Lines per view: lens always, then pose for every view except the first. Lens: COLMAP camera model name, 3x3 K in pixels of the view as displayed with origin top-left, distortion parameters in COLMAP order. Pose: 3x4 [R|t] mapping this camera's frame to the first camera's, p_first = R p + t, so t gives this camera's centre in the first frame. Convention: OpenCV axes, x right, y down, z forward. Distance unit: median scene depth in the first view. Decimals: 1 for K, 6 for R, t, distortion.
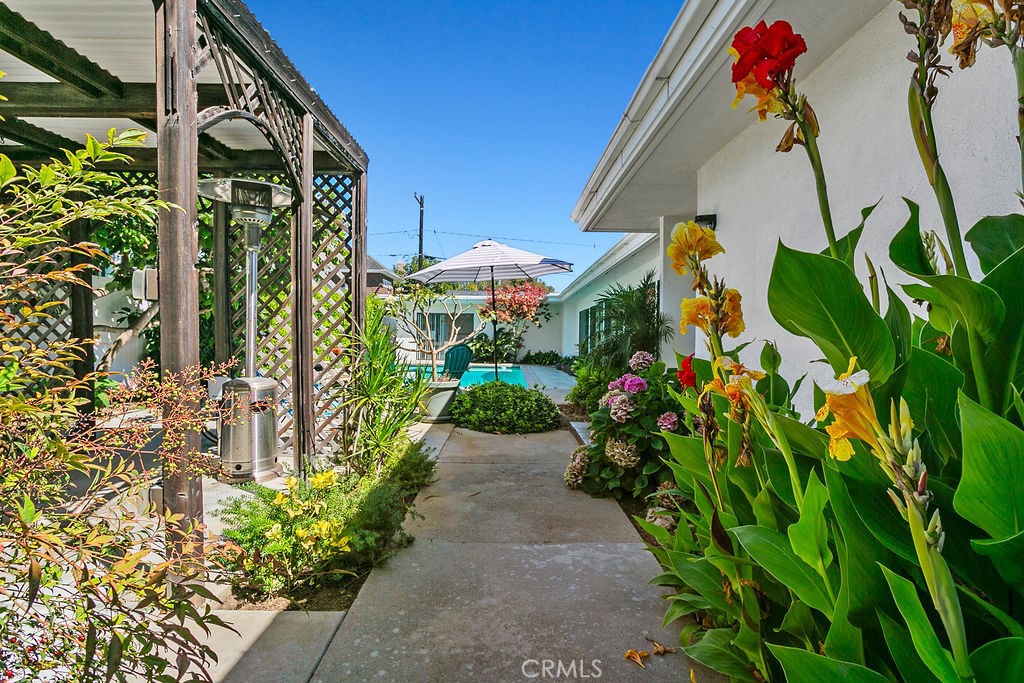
lens RADIAL K [[511.8, 0, 512.9], [0, 511.8, 337.4], [0, 0, 1]] dist [-0.015642, 0.003234]
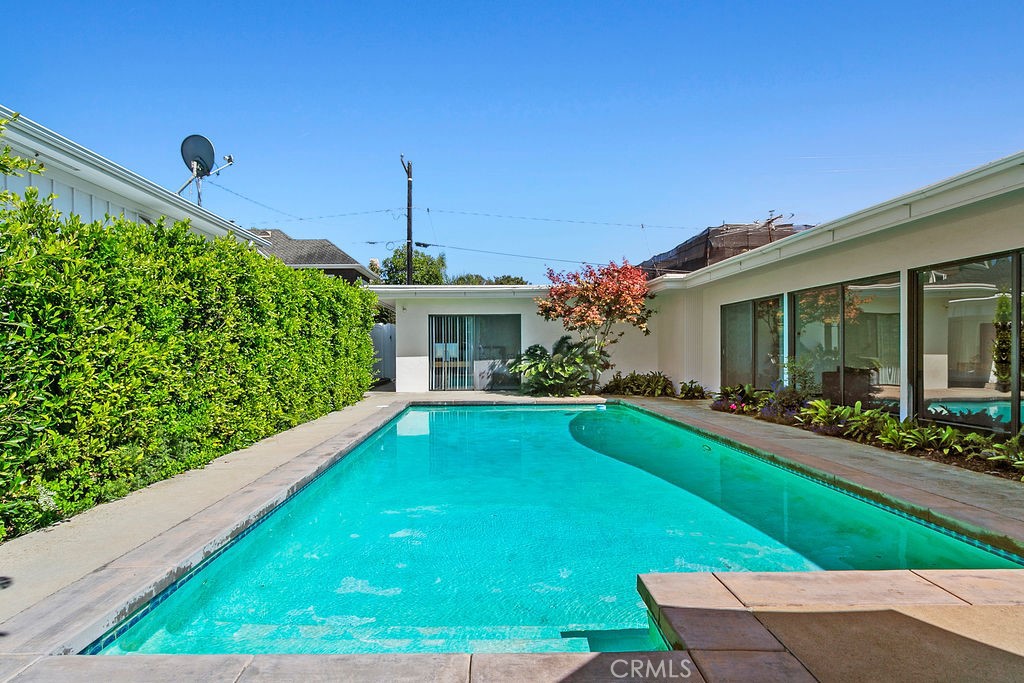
lens RADIAL K [[525.8, 0, 512.0], [0, 525.8, 345.2], [0, 0, 1]] dist [-0.001146, 0.000524]
pose [[0.997669, -0.018608, 0.065658, -0.109707], [0.019406, 0.999745, -0.011523, -0.001904], [-0.065427, 0.012770, 0.997776, 0.304234]]
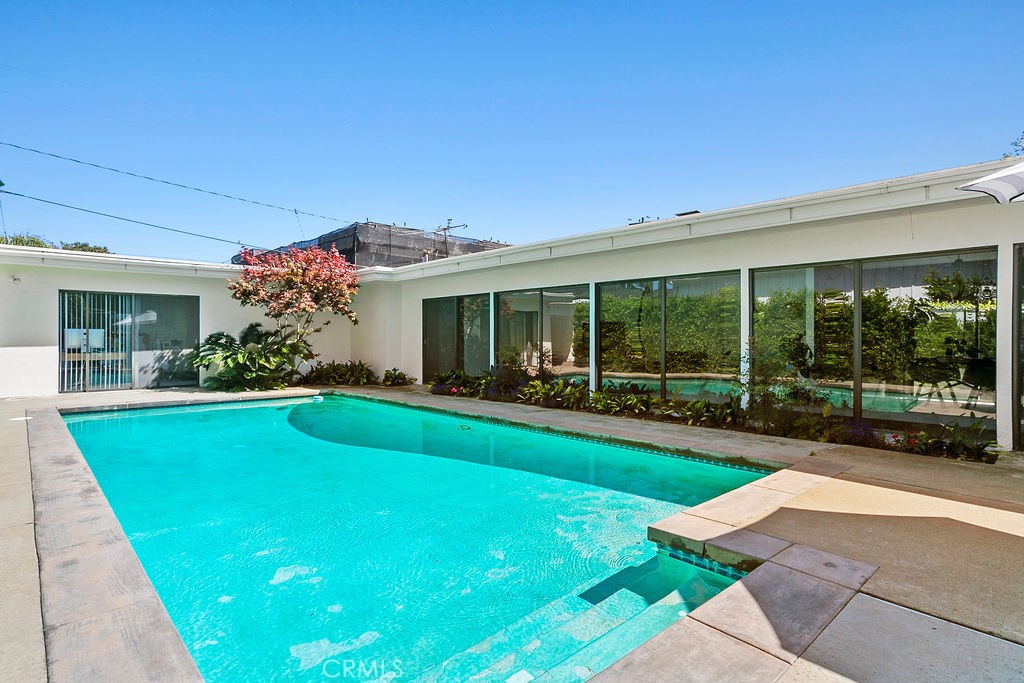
lens RADIAL K [[511.8, 0, 512.5], [0, 511.8, 336.3], [0, 0, 1]] dist [-0.015642, 0.003234]
pose [[0.720585, -0.010978, 0.693280, -0.177297], [0.010254, 0.999934, 0.005176, -0.004313], [-0.693291, 0.003379, 0.720650, 0.335223]]
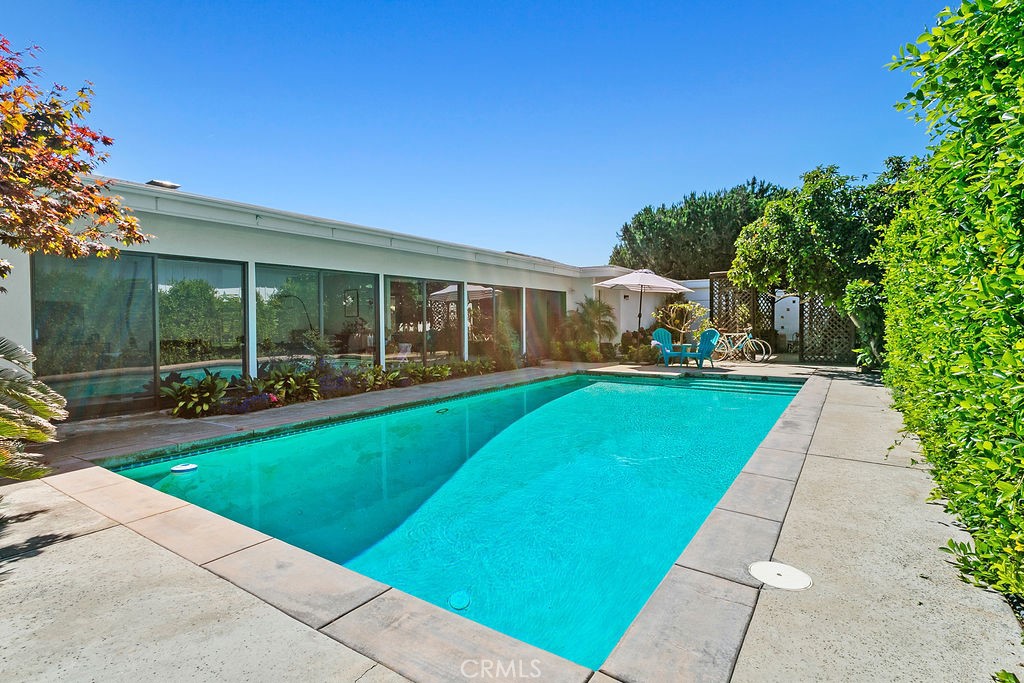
lens RADIAL K [[511.8, 0, 511.9], [0, 511.8, 338.1], [0, 0, 1]] dist [-0.015642, 0.003234]
pose [[-0.826112, -0.008339, 0.563444, -0.198405], [0.010745, 0.999476, 0.030546, -0.000694], [-0.563403, 0.031289, -0.825589, 0.907153]]
